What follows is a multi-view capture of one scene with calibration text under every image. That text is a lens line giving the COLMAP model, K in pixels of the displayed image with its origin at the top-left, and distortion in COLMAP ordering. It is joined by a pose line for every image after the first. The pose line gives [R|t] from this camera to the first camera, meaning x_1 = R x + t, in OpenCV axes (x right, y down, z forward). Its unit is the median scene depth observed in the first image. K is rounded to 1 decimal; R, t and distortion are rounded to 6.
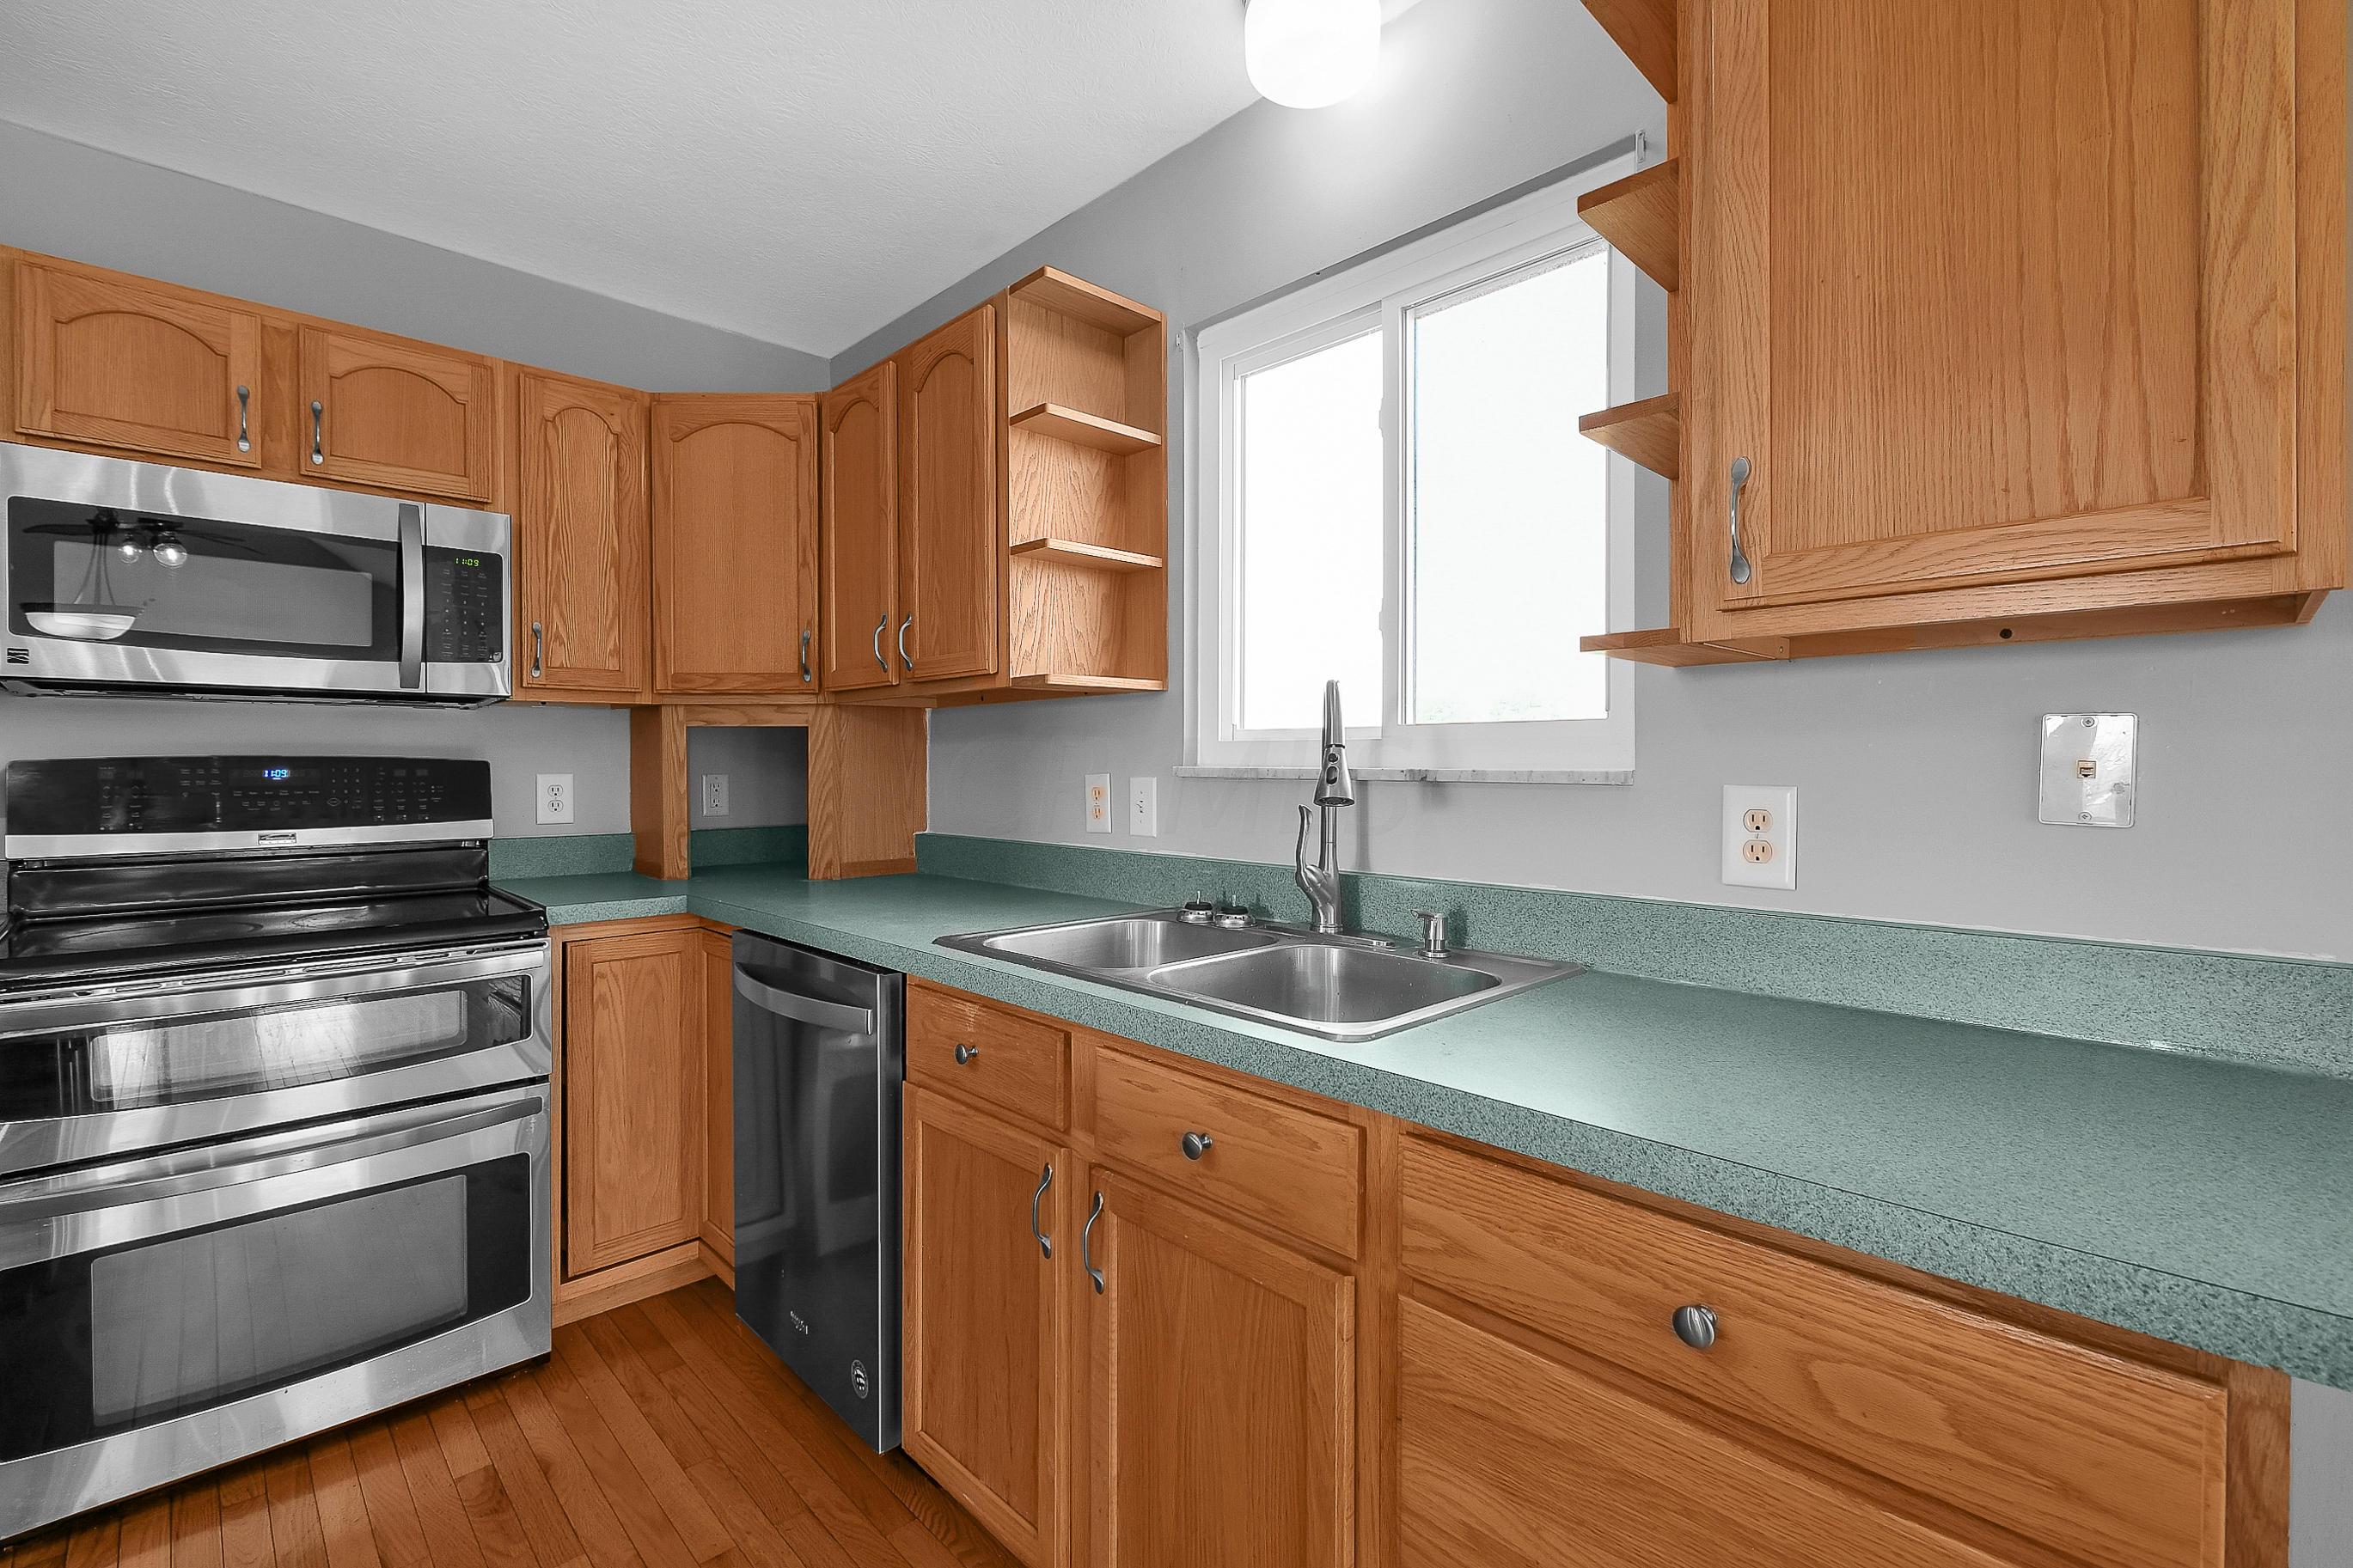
lens RADIAL K [[1037.5, 0, 1180.5], [0, 1037.5, 769.7], [0, 0, 1]] dist [-0.001087, -0.000036]
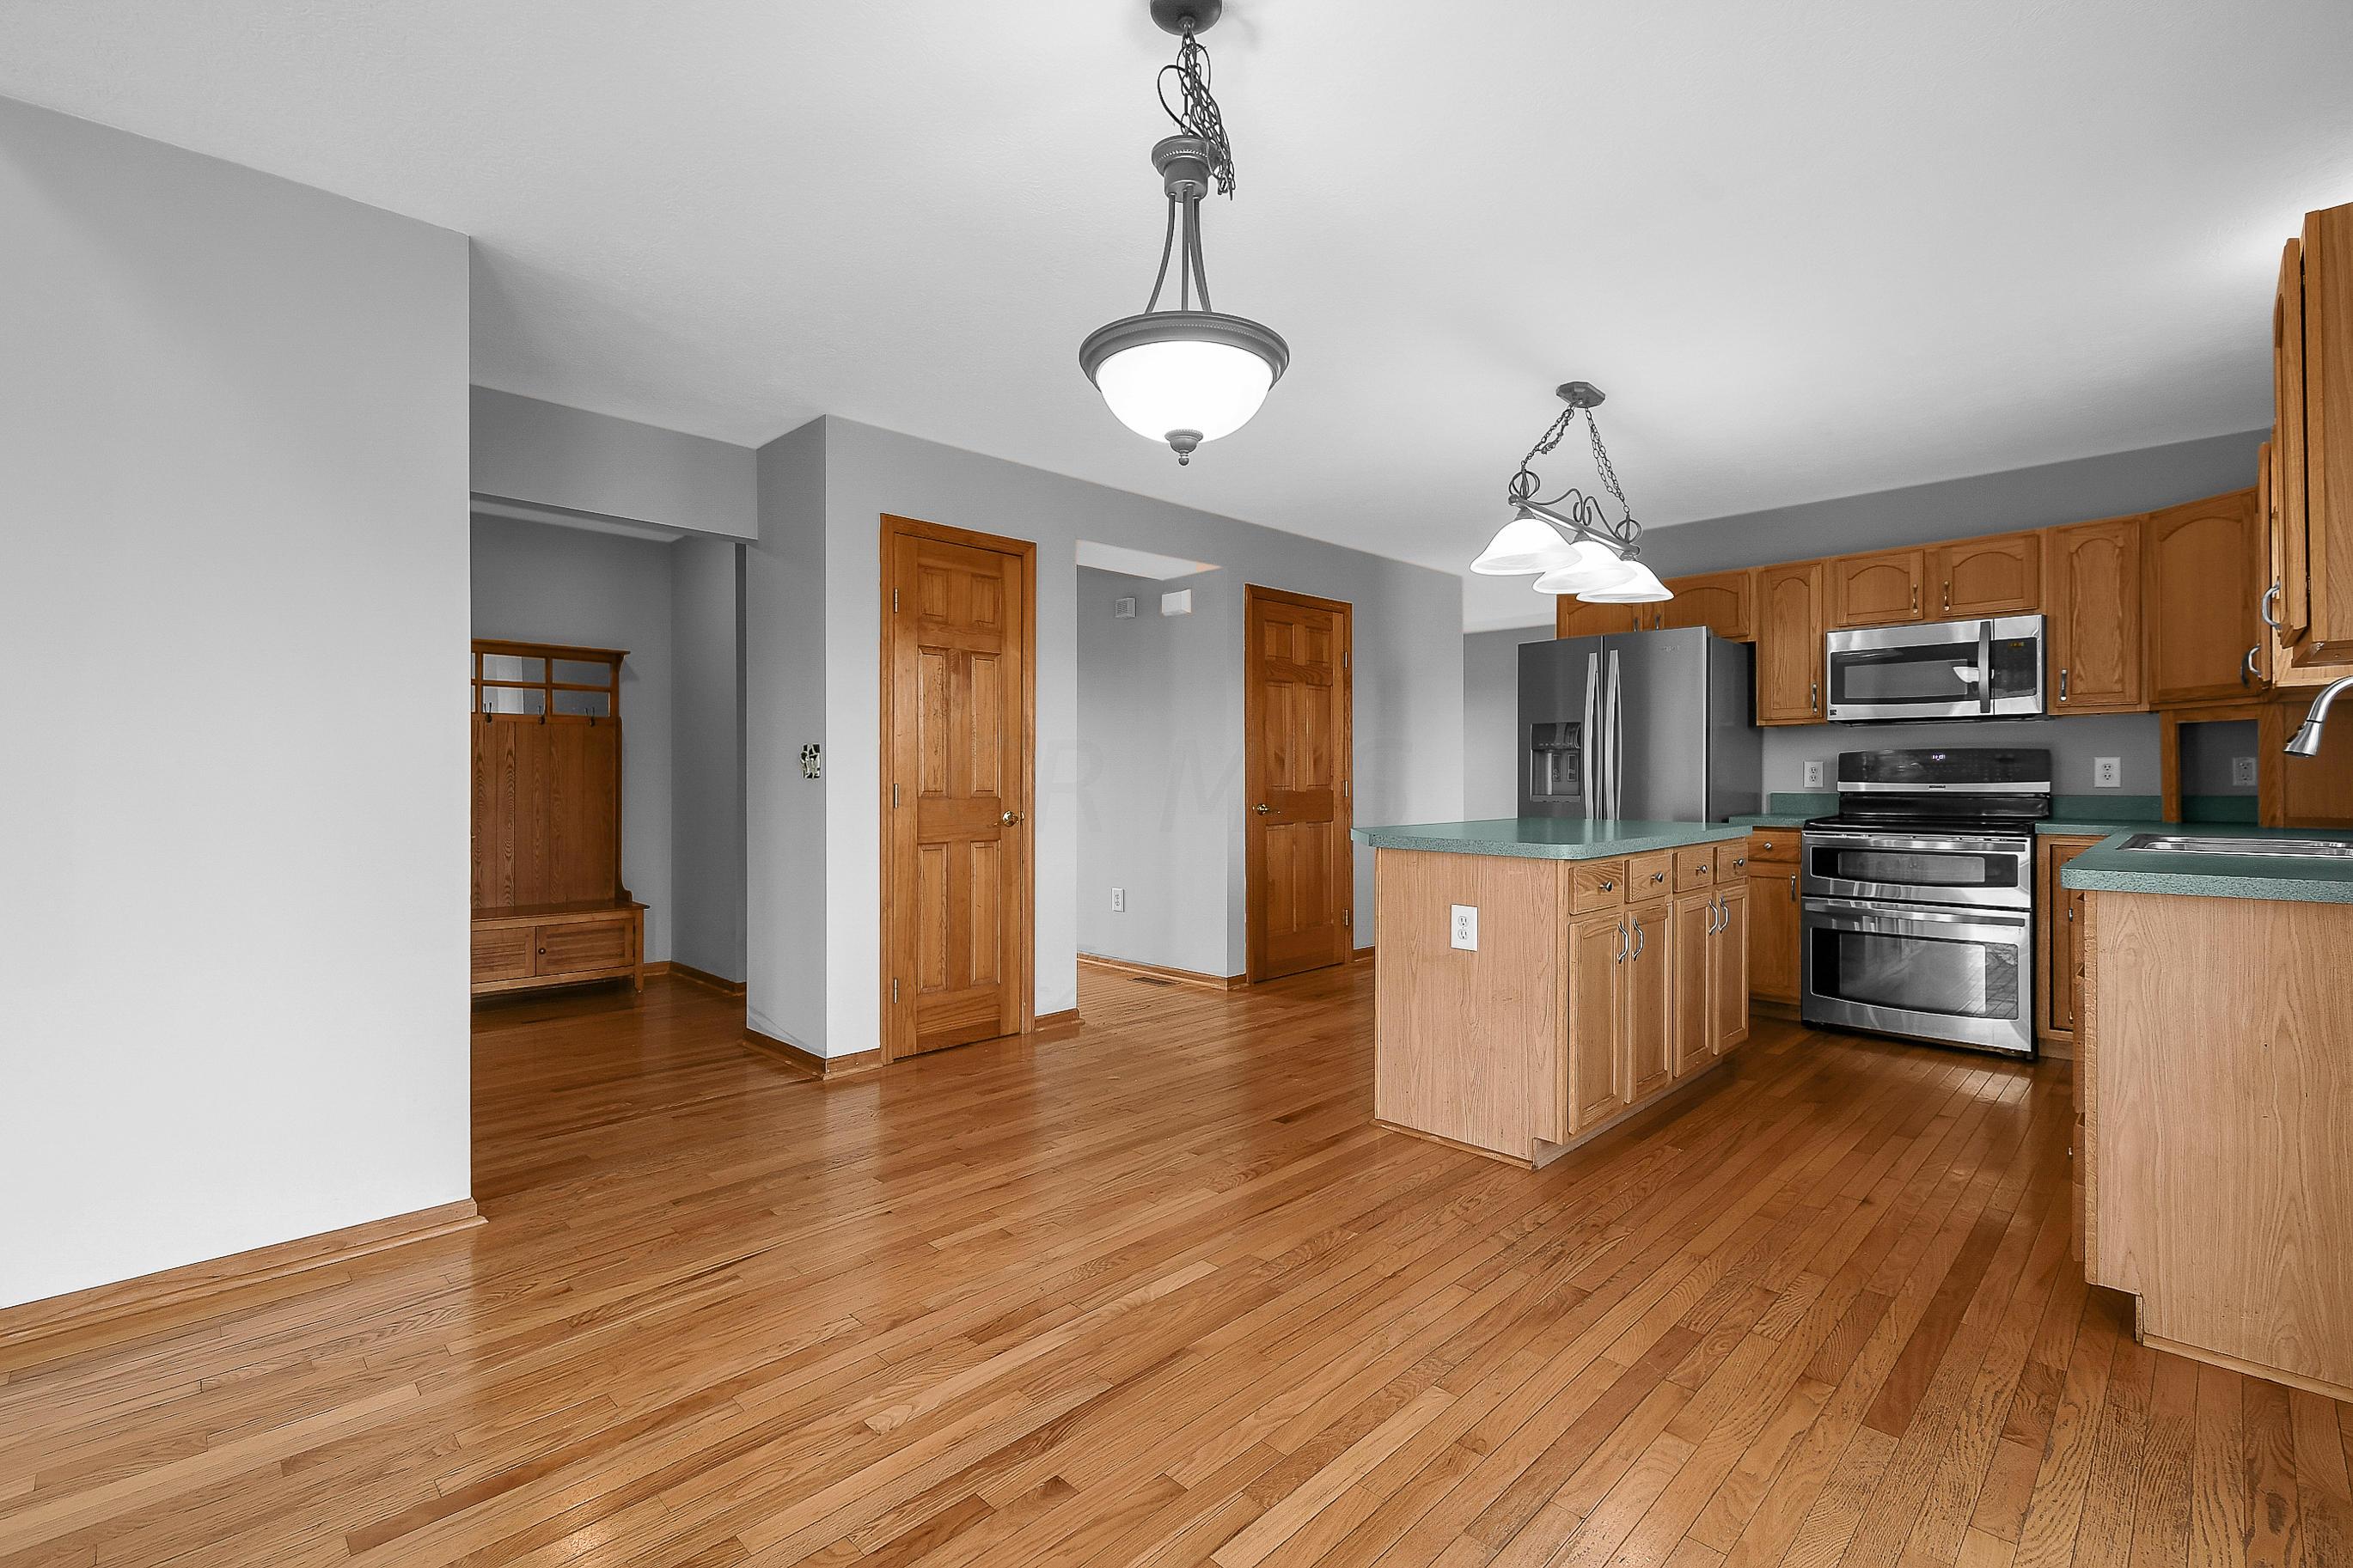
lens RADIAL K [[1037.5, 0, 1180.5], [0, 1037.5, 769.7], [0, 0, 1]] dist [-0.001087, -0.000036]
pose [[0.011521, -0.007657, -0.999904, 1.240247], [-0.003470, 0.999964, -0.007697, 0.051999], [0.999928, 0.003558, 0.011494, -0.579654]]
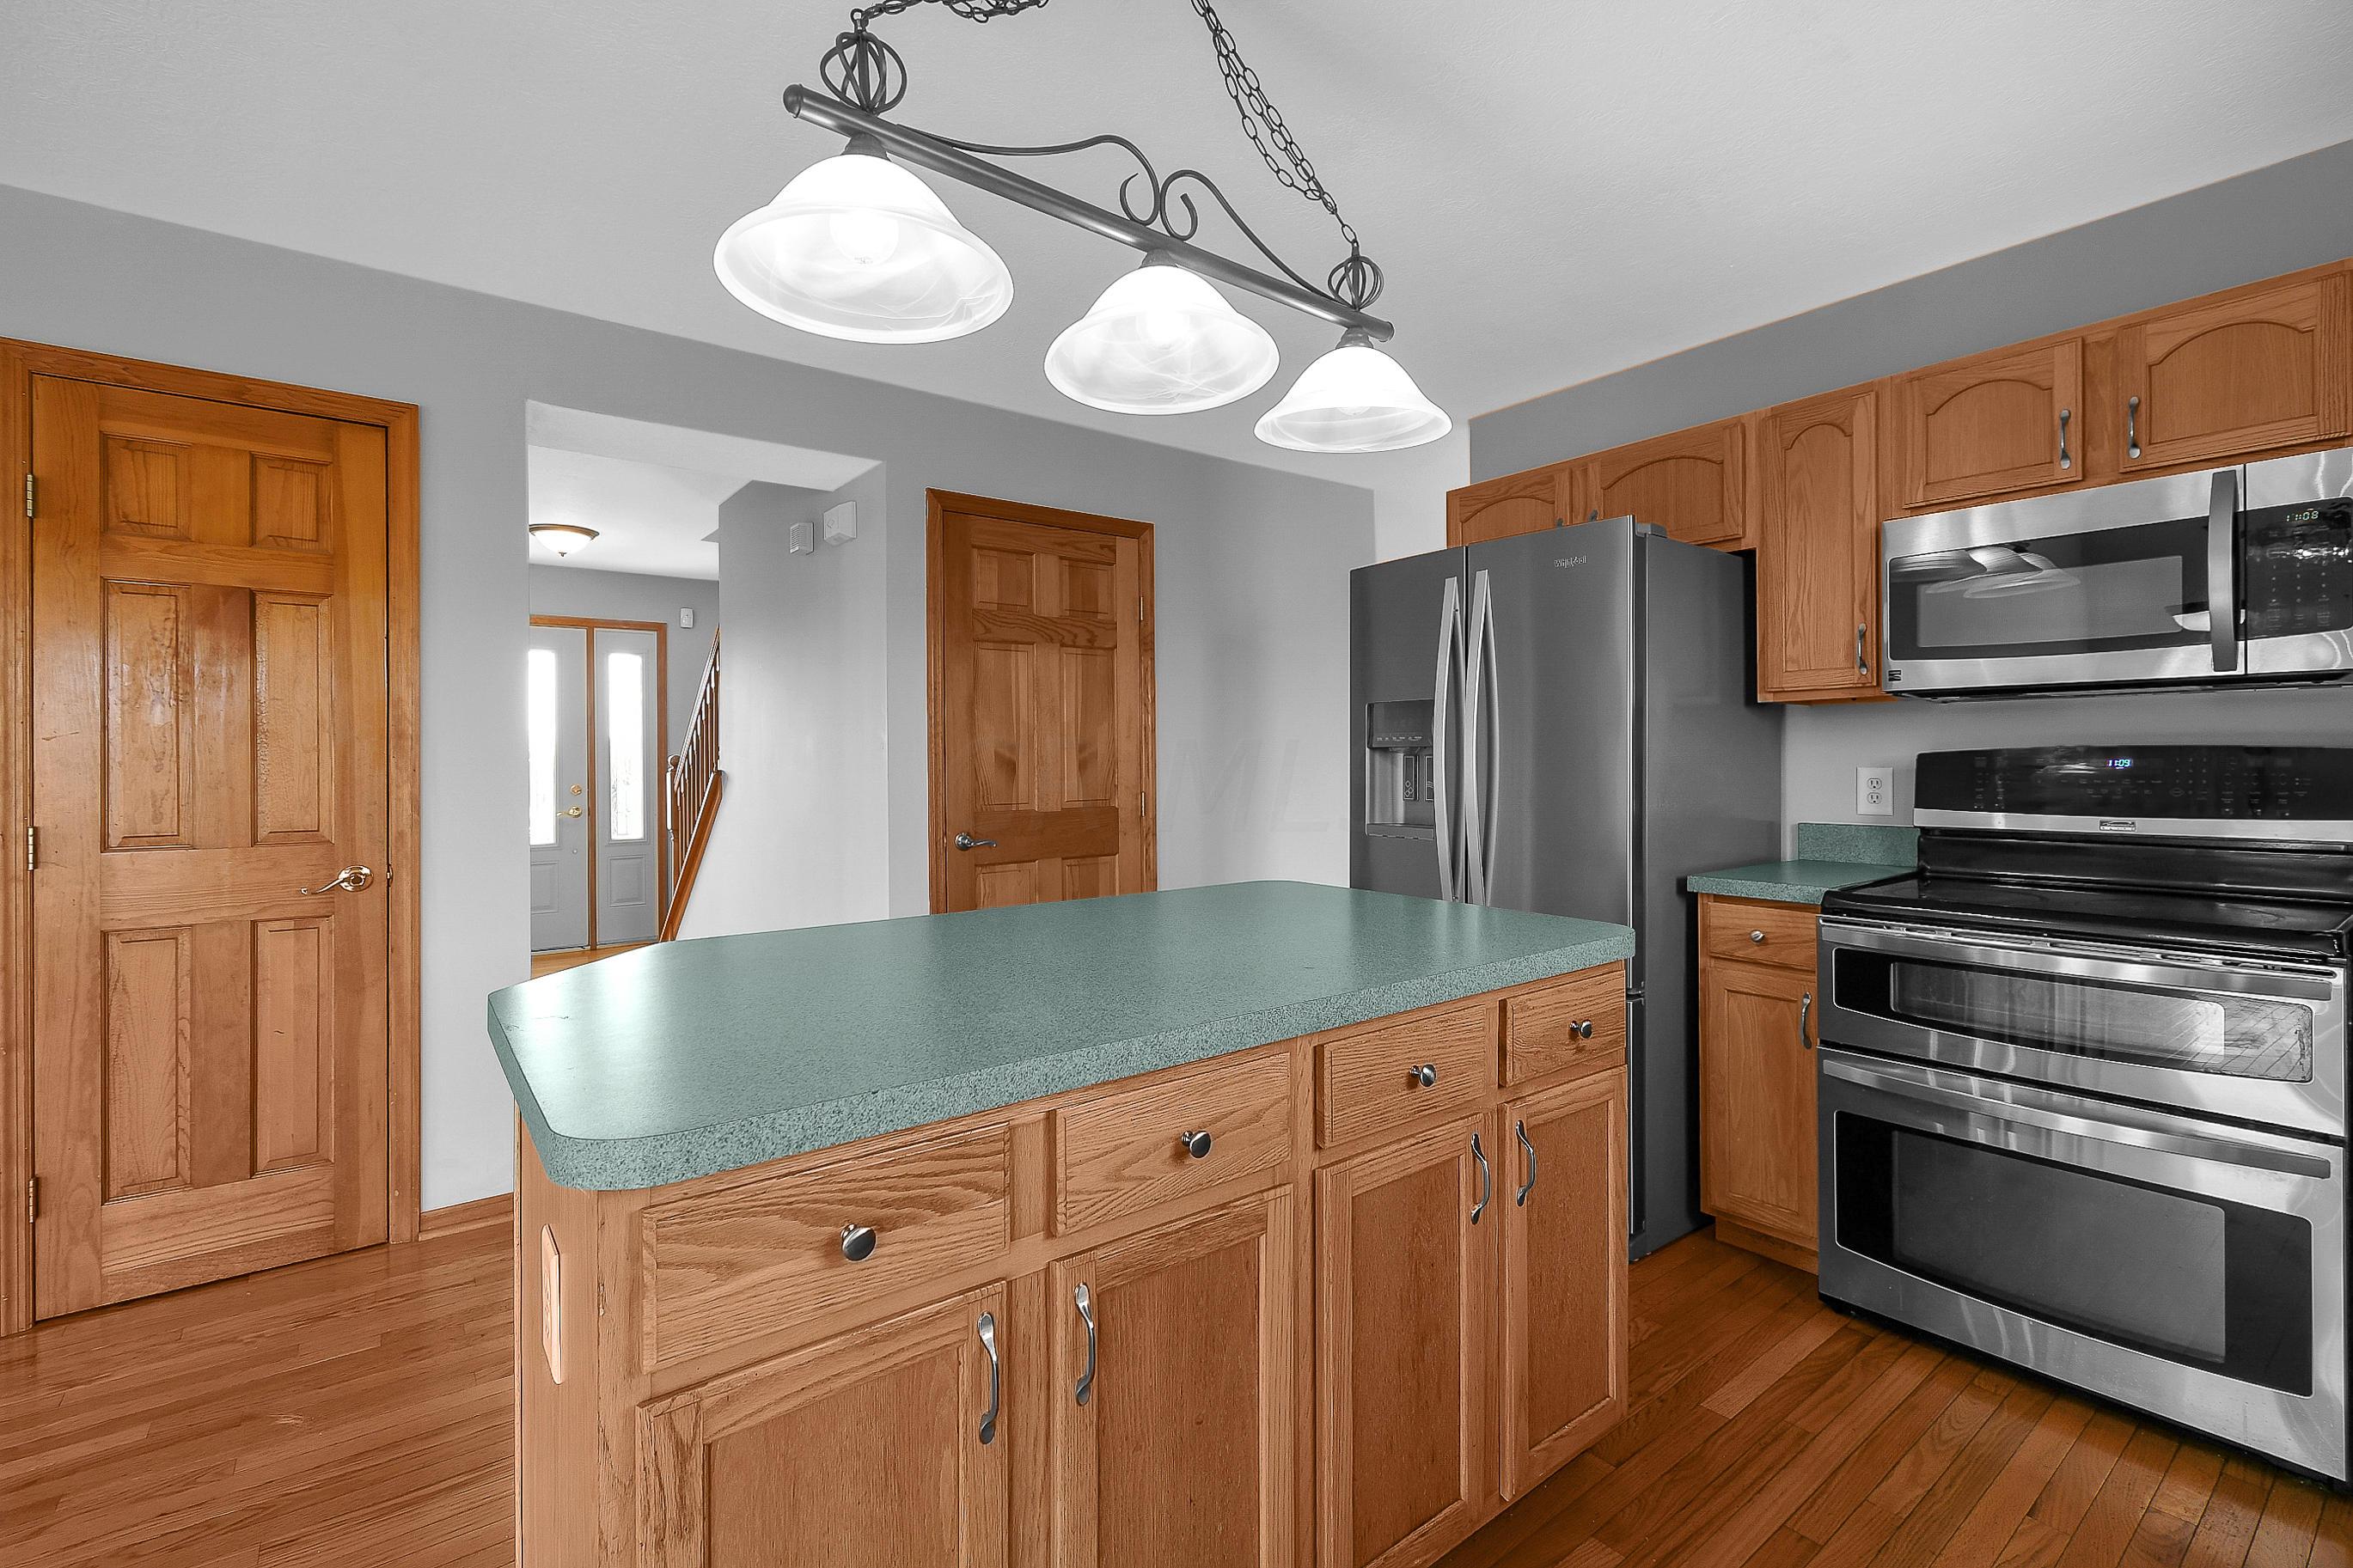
lens RADIAL K [[1047.7, 0, 1178.6], [0, 1047.7, 752.3], [0, 0, 1]] dist [0.007726, -0.007947]
pose [[-0.113774, -0.005487, -0.993492, 0.283516], [0.001196, 0.999983, -0.005660, -0.002152], [0.993506, -0.001832, -0.113765, 0.181336]]
